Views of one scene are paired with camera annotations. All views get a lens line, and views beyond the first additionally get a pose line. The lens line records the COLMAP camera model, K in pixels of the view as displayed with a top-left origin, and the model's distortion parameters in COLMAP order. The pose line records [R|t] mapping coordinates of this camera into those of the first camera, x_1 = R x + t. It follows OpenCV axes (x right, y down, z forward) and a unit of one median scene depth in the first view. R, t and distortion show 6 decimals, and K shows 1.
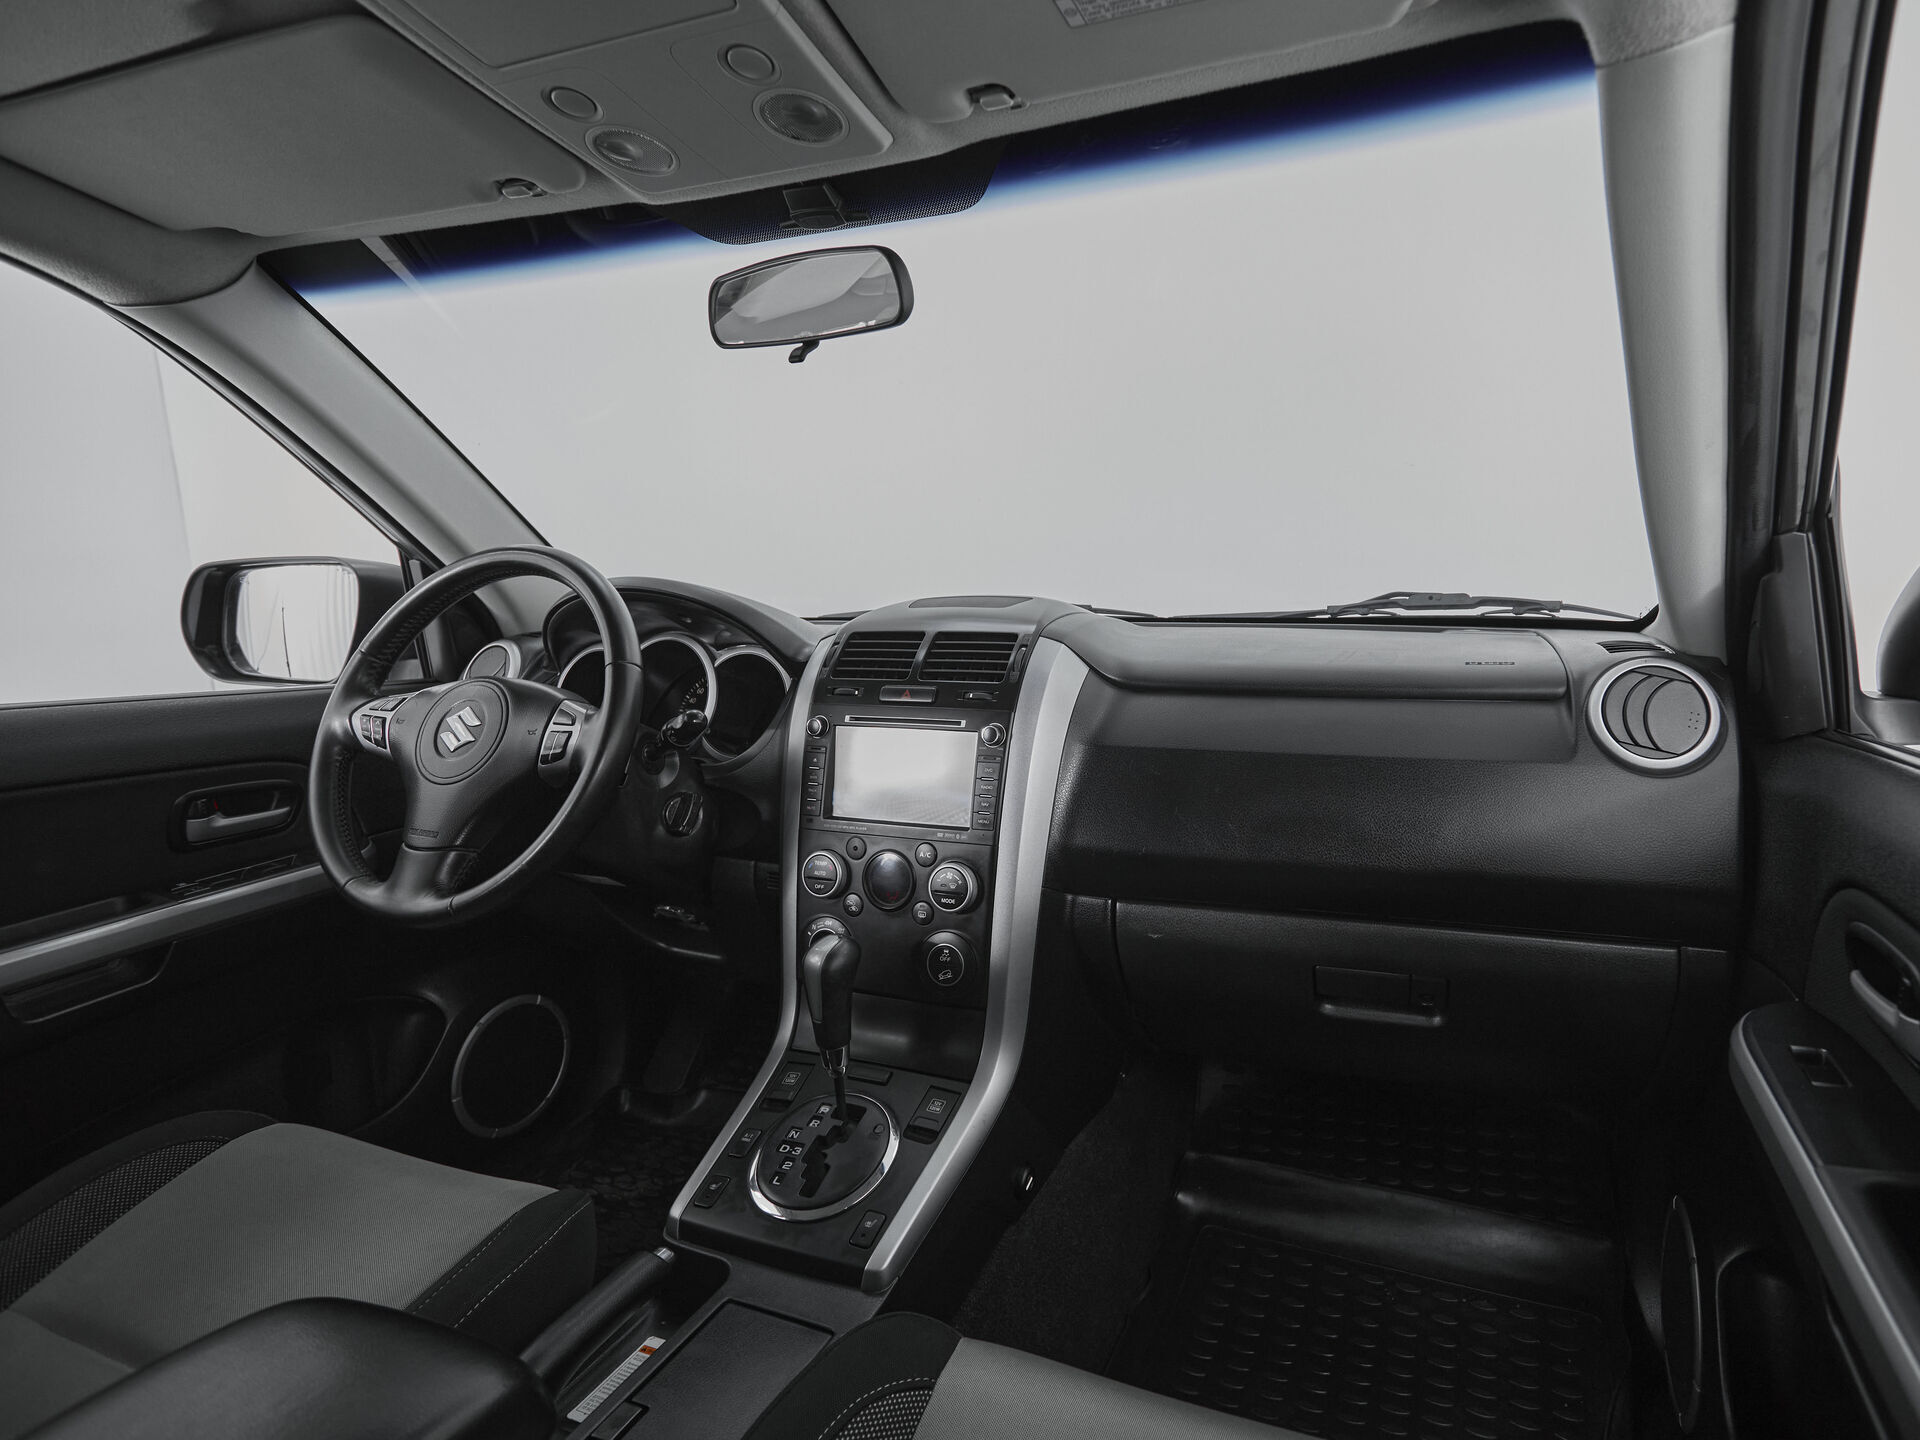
lens RADIAL K [[1075.1, 0, 986.1], [0, 1075.1, 719.3], [0, 0, 1]] dist [-0.000739, -0.000016]
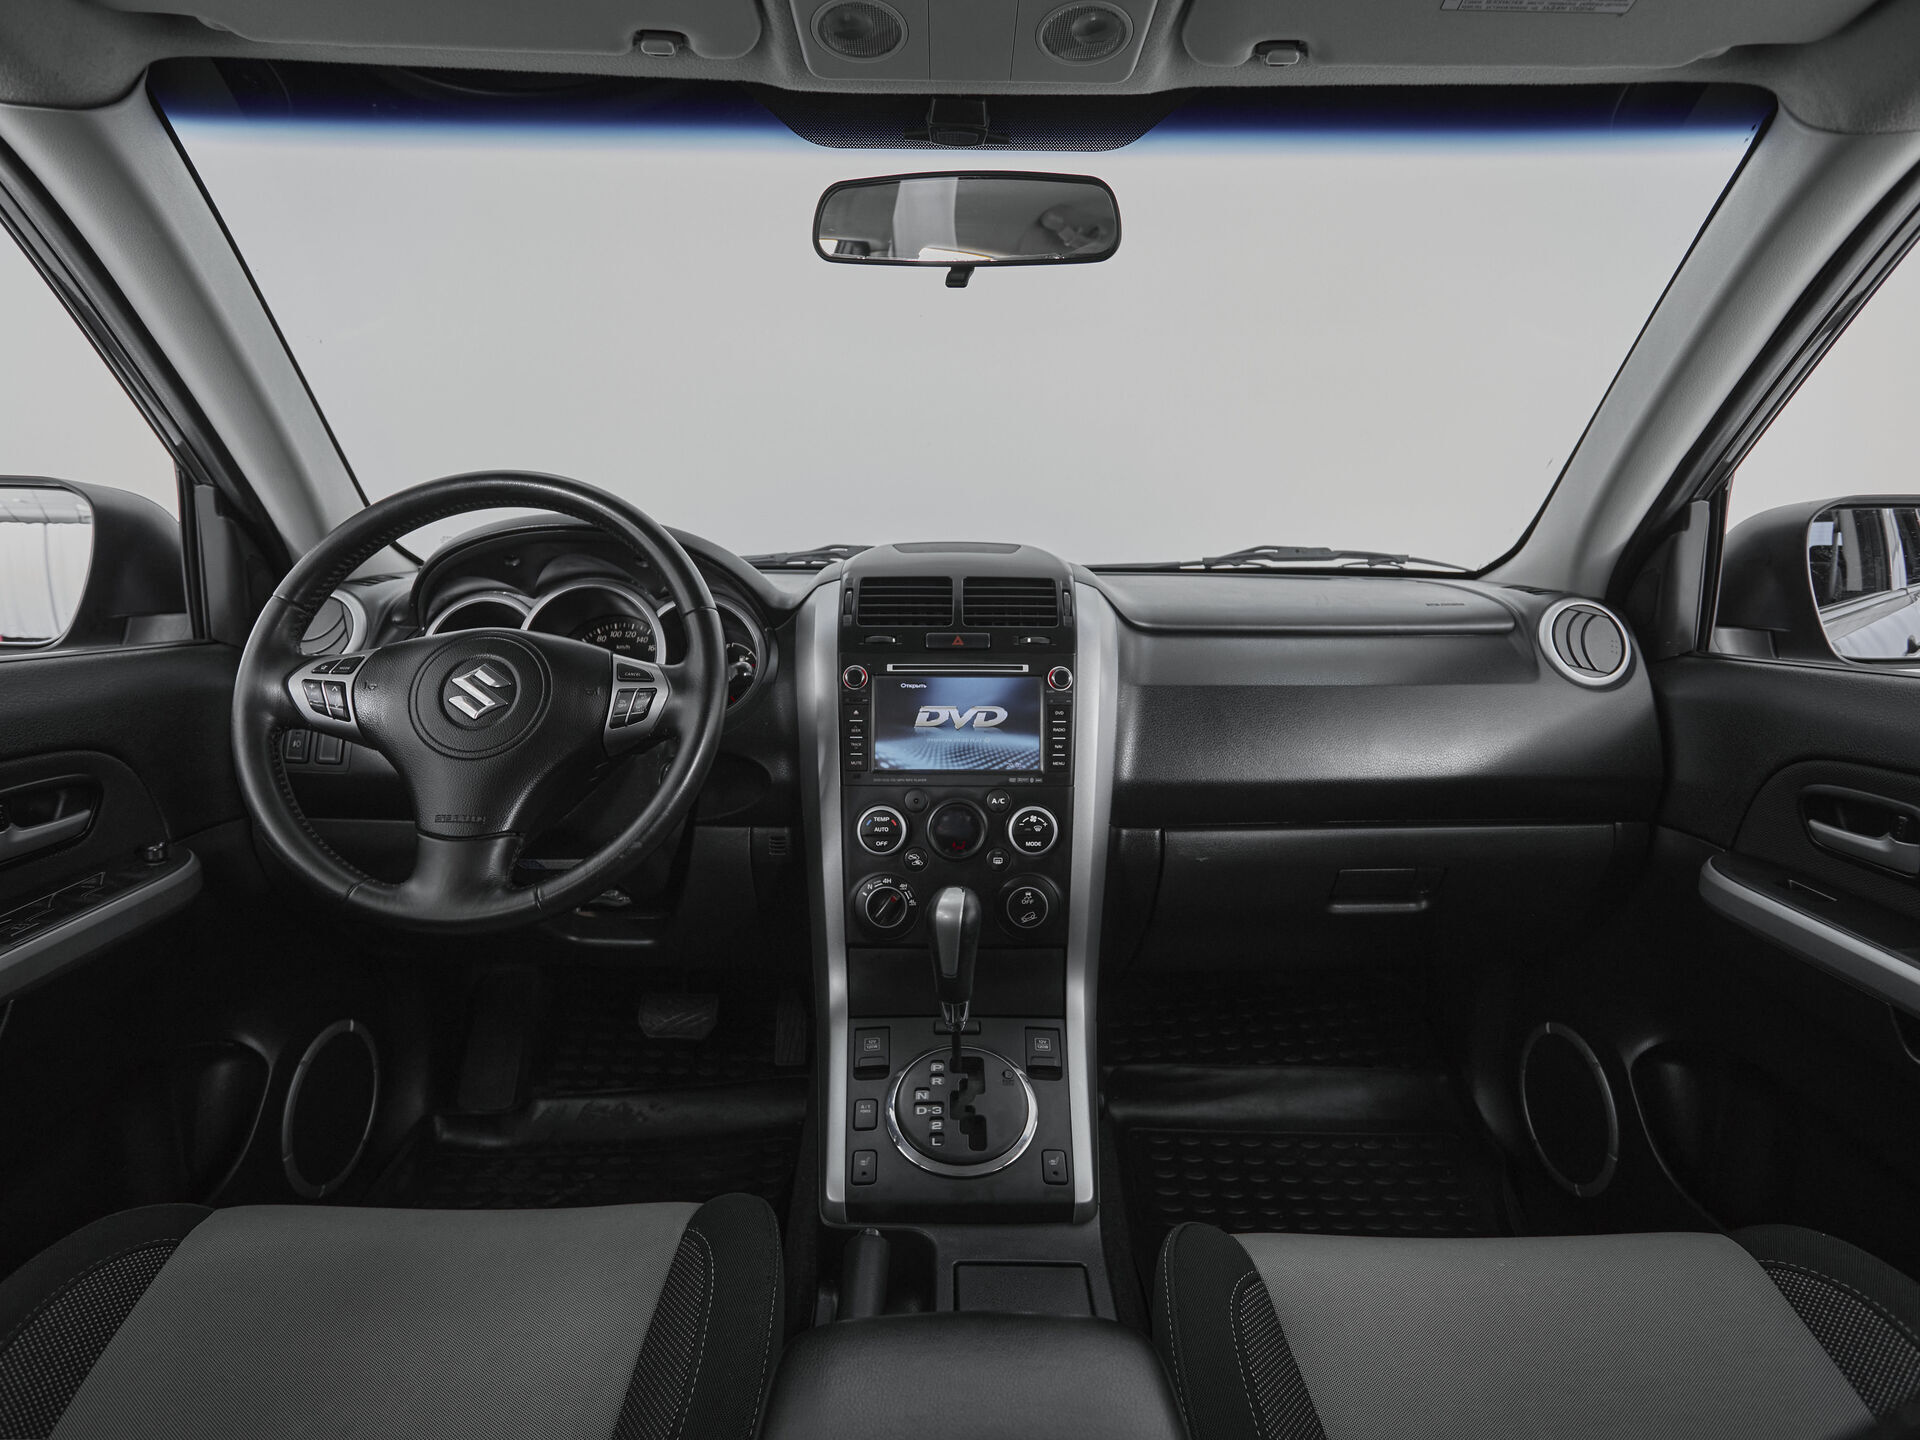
lens RADIAL K [[1075.1, 0, 986.1], [0, 1075.1, 719.3], [0, 0, 1]] dist [-0.000739, -0.000016]
pose [[0.922002, -0.046310, 0.384406, -0.393252], [0.031579, 0.998508, 0.044548, 0.005096], [-0.385896, -0.028934, 0.922089, 0.077475]]
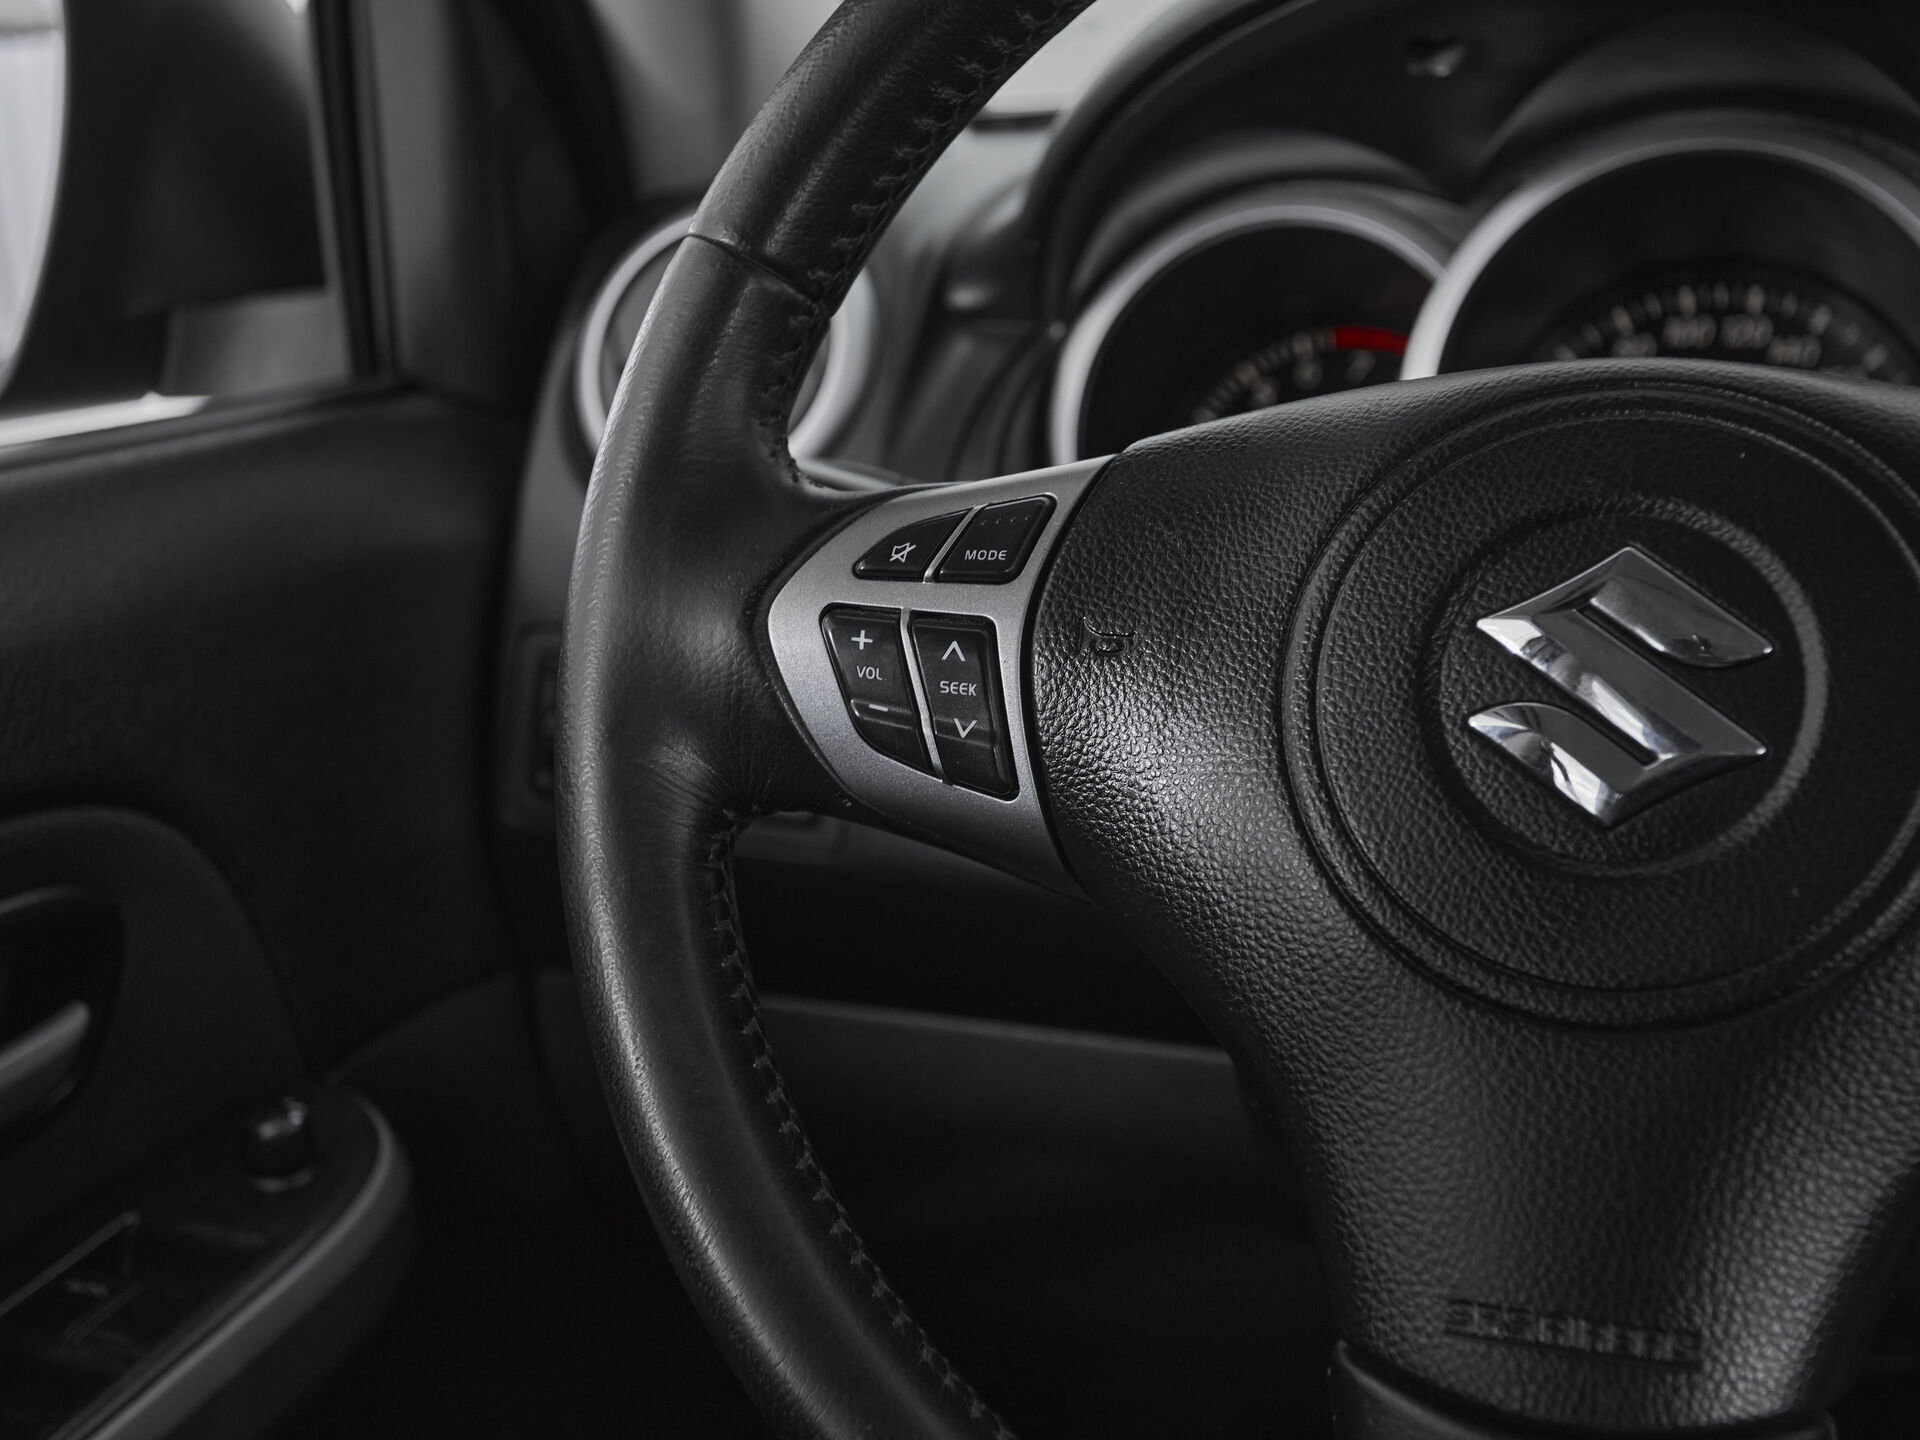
lens RADIAL K [[2209.2, 0, 960.0], [0, 2209.2, 720.0], [0, 0, 1]] dist [0.019277, 0.017411]
pose [[0.997411, -0.050223, 0.051469, -0.535787], [0.041625, 0.986833, 0.156297, -0.039034], [-0.058642, -0.153750, 0.986368, 0.588169]]
